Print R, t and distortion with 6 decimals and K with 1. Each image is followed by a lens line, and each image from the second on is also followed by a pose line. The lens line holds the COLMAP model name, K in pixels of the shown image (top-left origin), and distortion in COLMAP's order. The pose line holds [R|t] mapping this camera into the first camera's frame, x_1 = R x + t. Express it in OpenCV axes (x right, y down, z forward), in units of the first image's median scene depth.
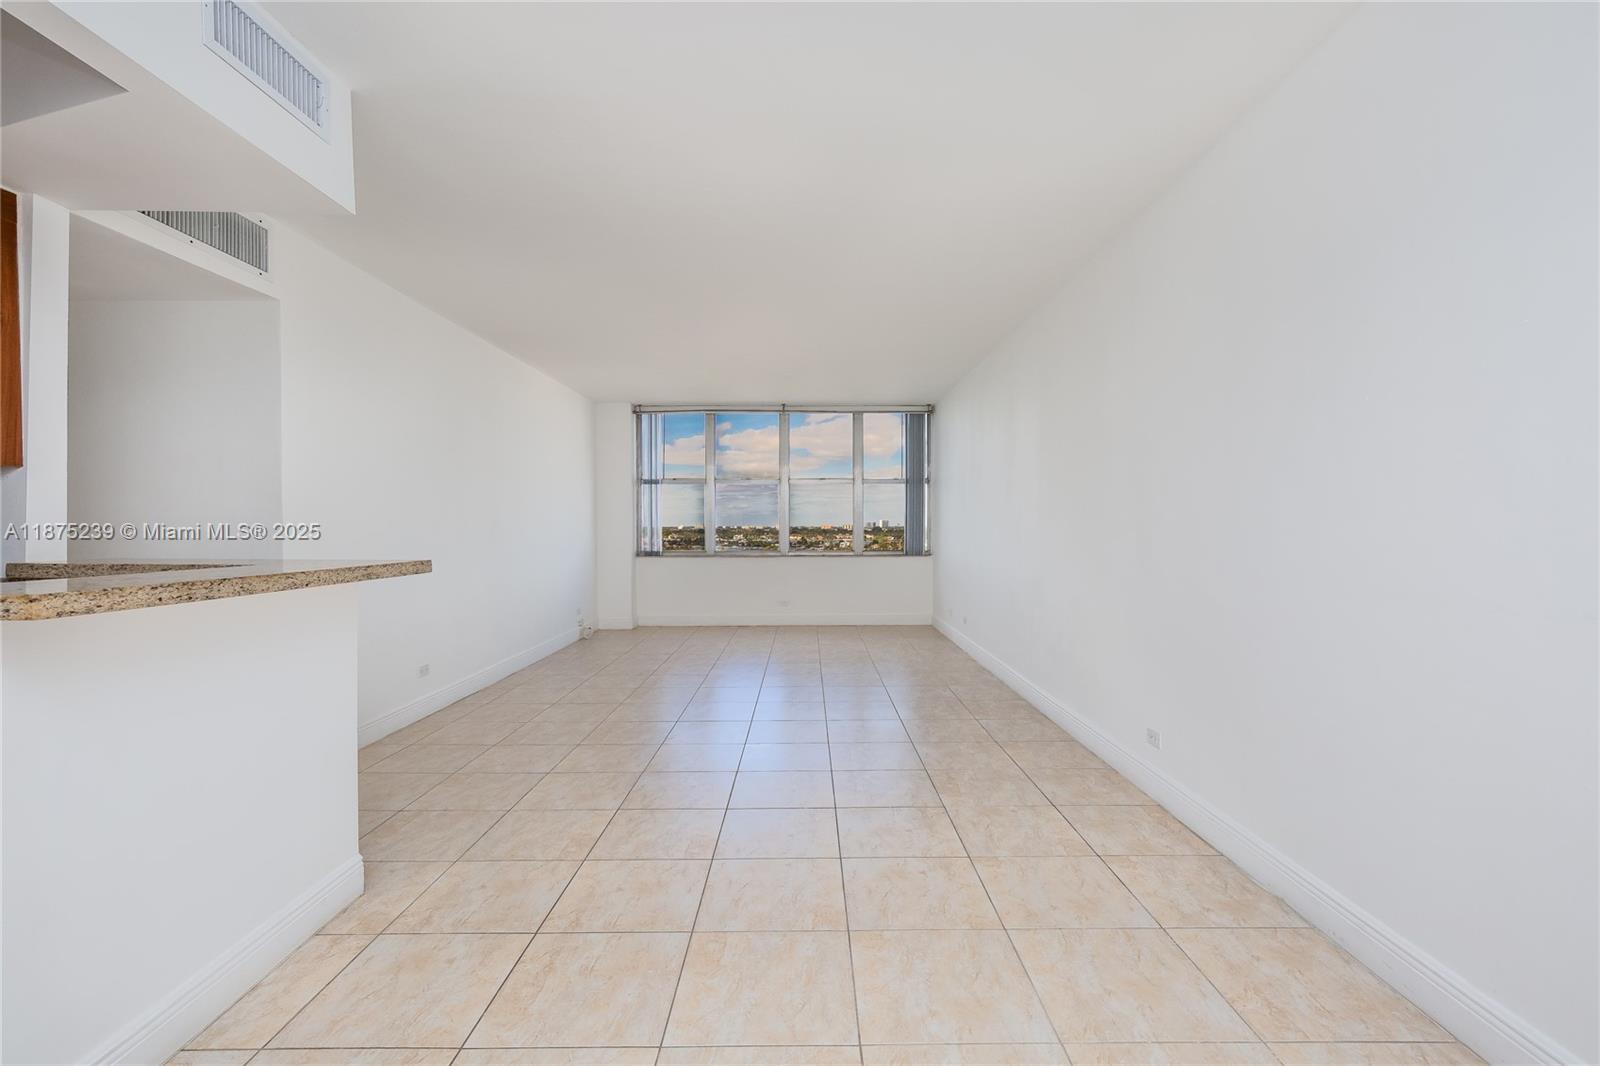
lens RADIAL K [[723.5, 0, 787.5], [0, 723.5, 533.2], [0, 0, 1]] dist [0.007269, -0.001574]
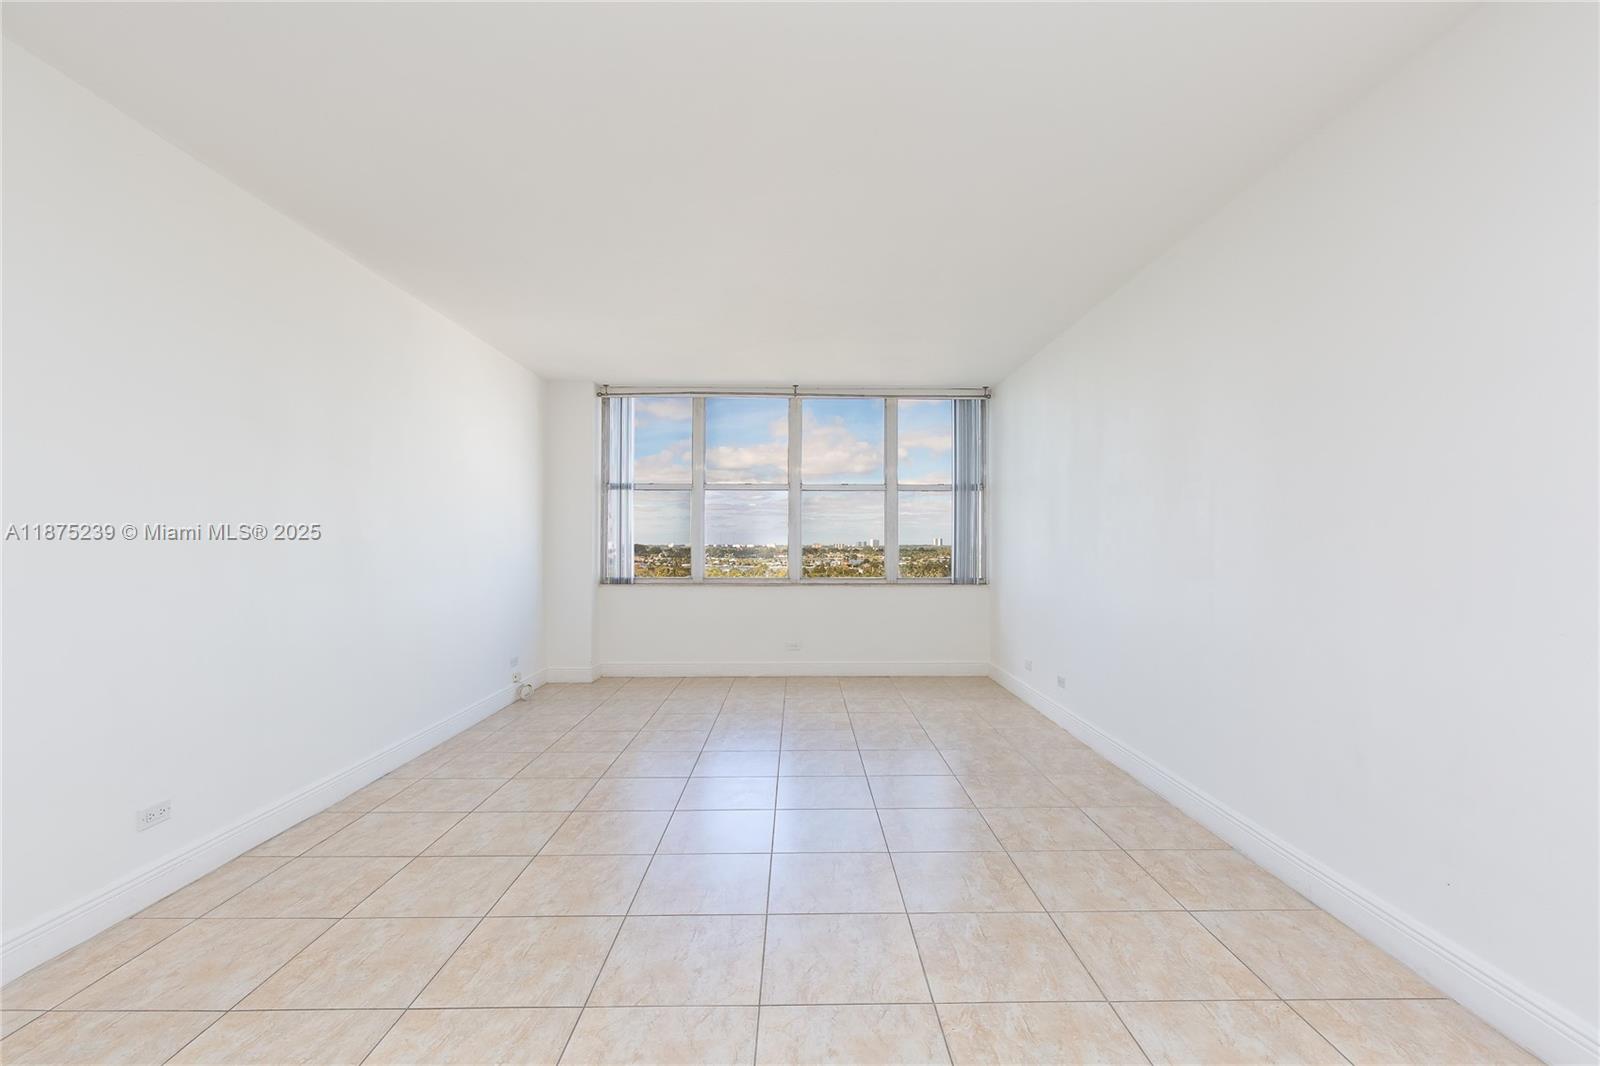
lens RADIAL K [[723.5, 0, 800.5], [0, 723.5, 538.4], [0, 0, 1]] dist [0.007269, -0.001574]
pose [[0.999548, 0.005325, 0.029594, -0.033147], [-0.004802, 0.999832, -0.017705, -0.005838], [-0.029683, 0.017555, 0.999405, 0.357049]]
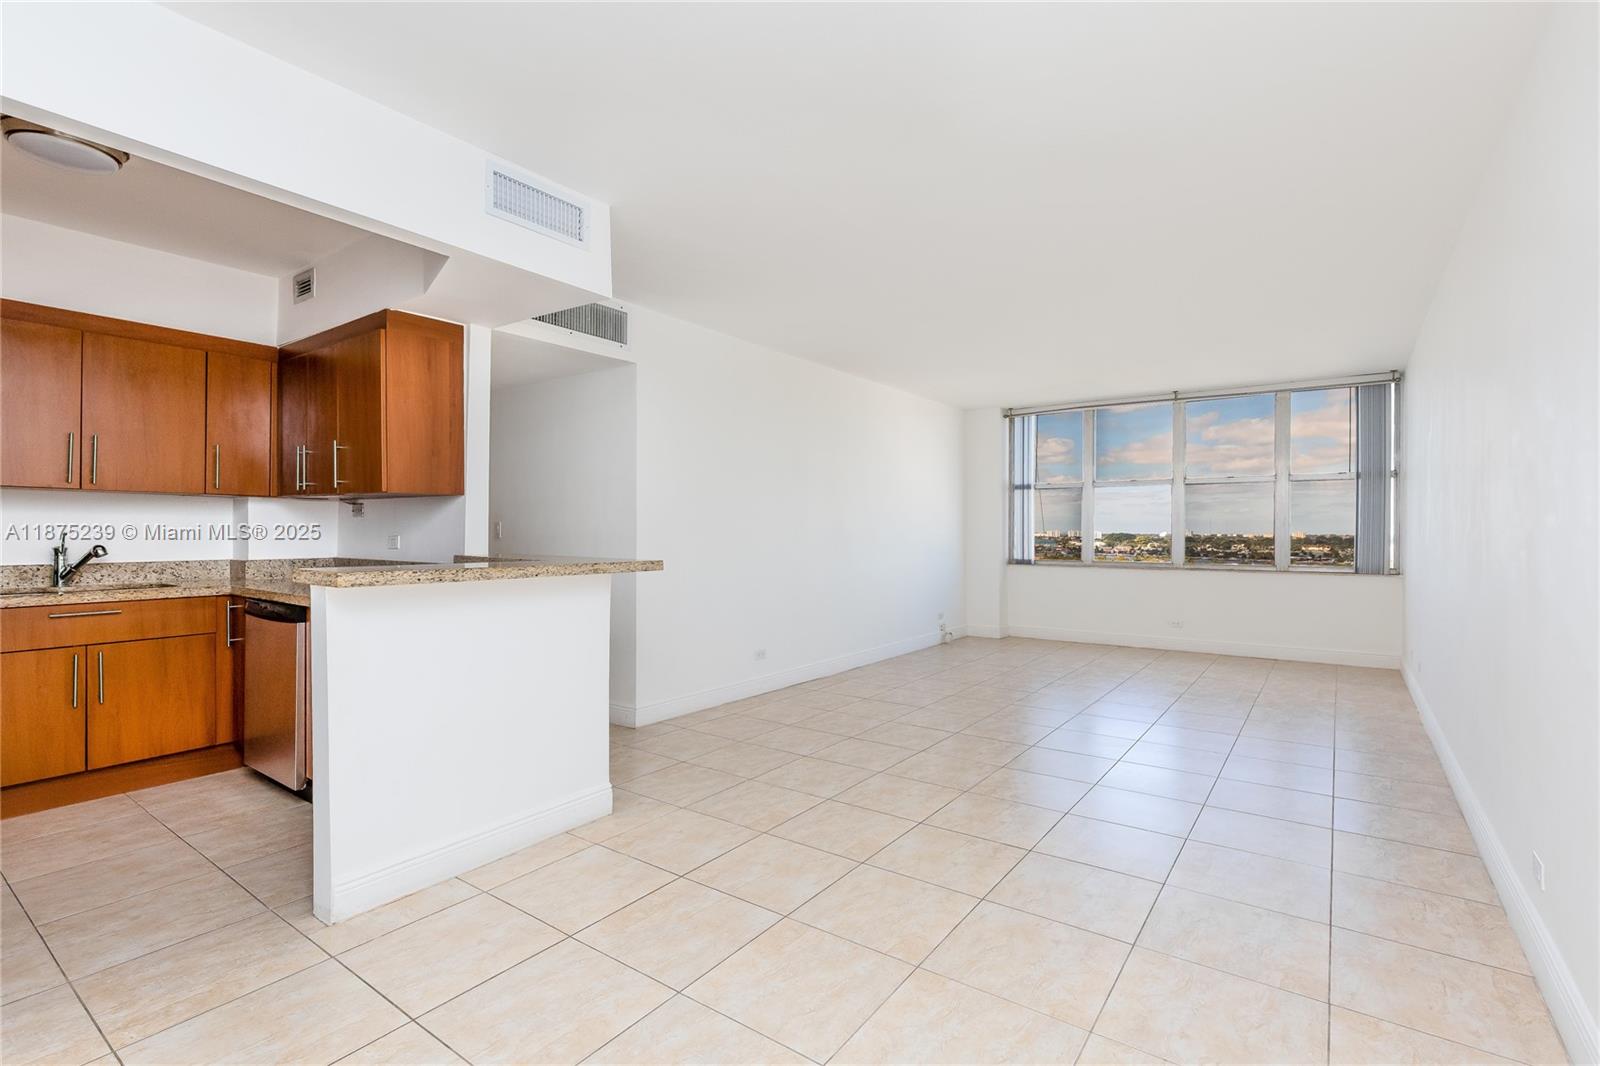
lens RADIAL K [[723.5, 0, 792.1], [0, 723.5, 529.4], [0, 0, 1]] dist [0.007269, -0.001574]
pose [[0.815096, 0.002958, -0.579319, 0.182524], [-0.011303, 0.999878, -0.010799, -0.002534], [0.579216, 0.015350, 0.815029, 0.048433]]
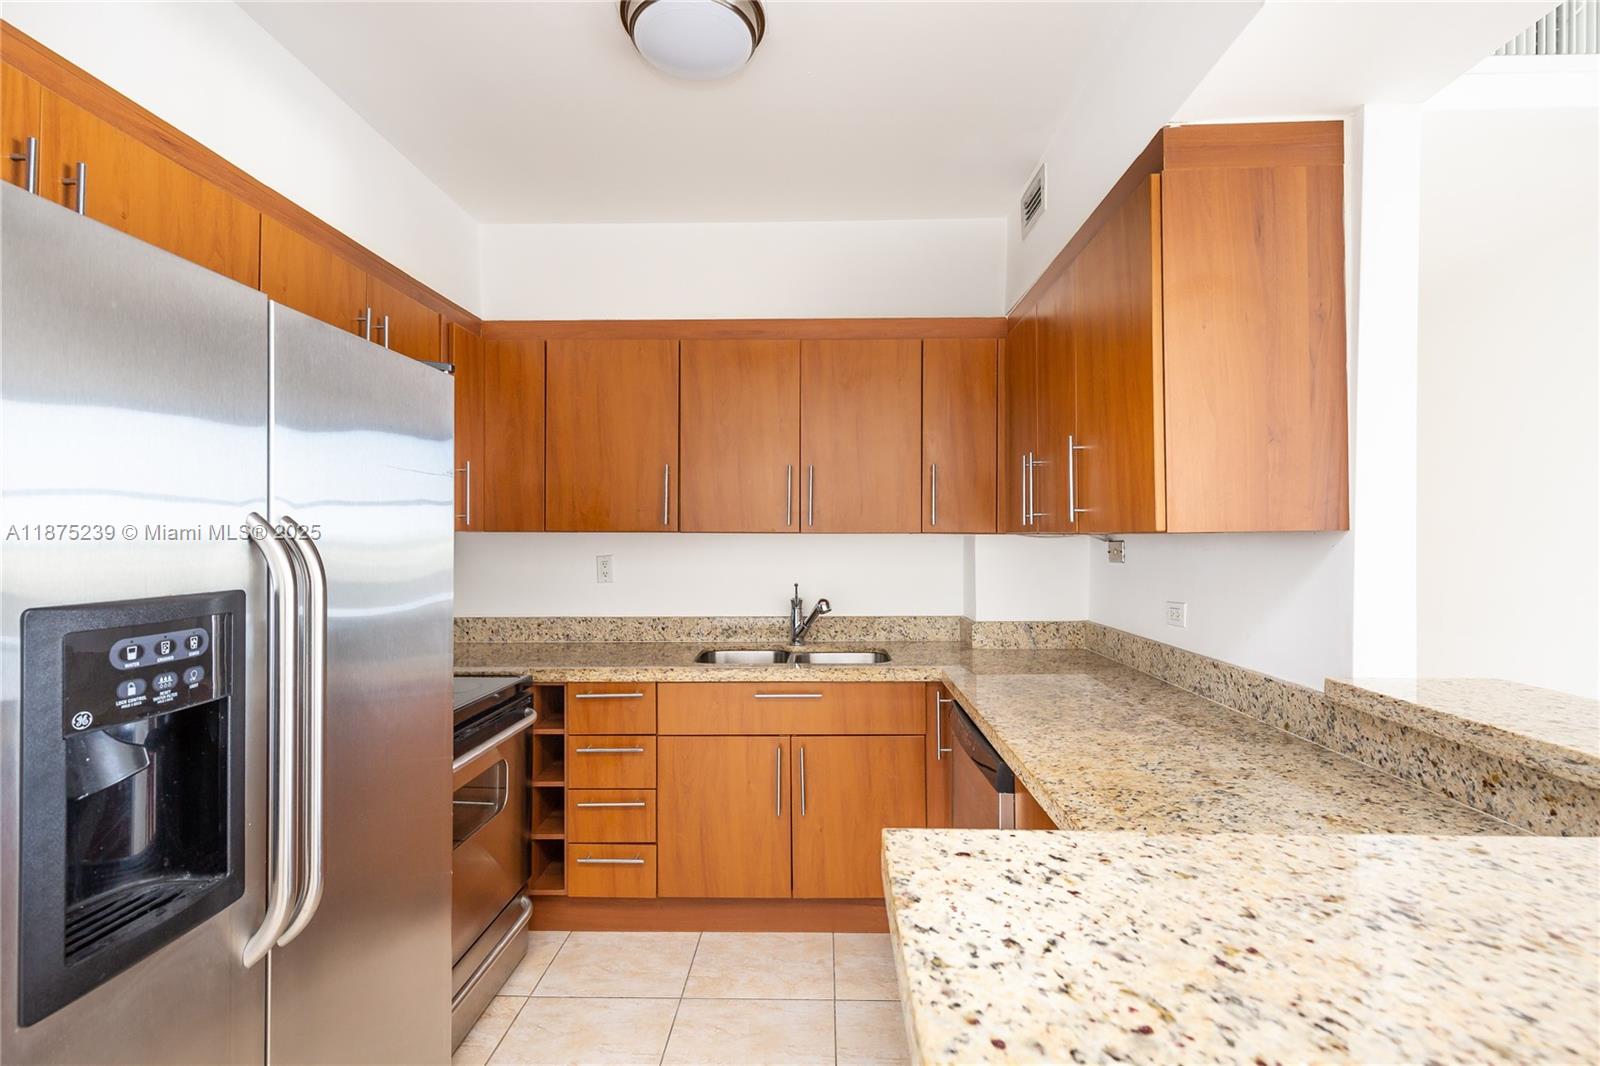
lens RADIAL K [[723.5, 0, 787.8], [0, 723.5, 531.2], [0, 0, 1]] dist [0.007269, -0.001574]
pose [[-0.033487, -0.007922, -0.999408, -0.158902], [-0.007013, 0.999946, -0.007692, -0.033706], [0.999415, 0.006751, -0.033540, 0.208901]]
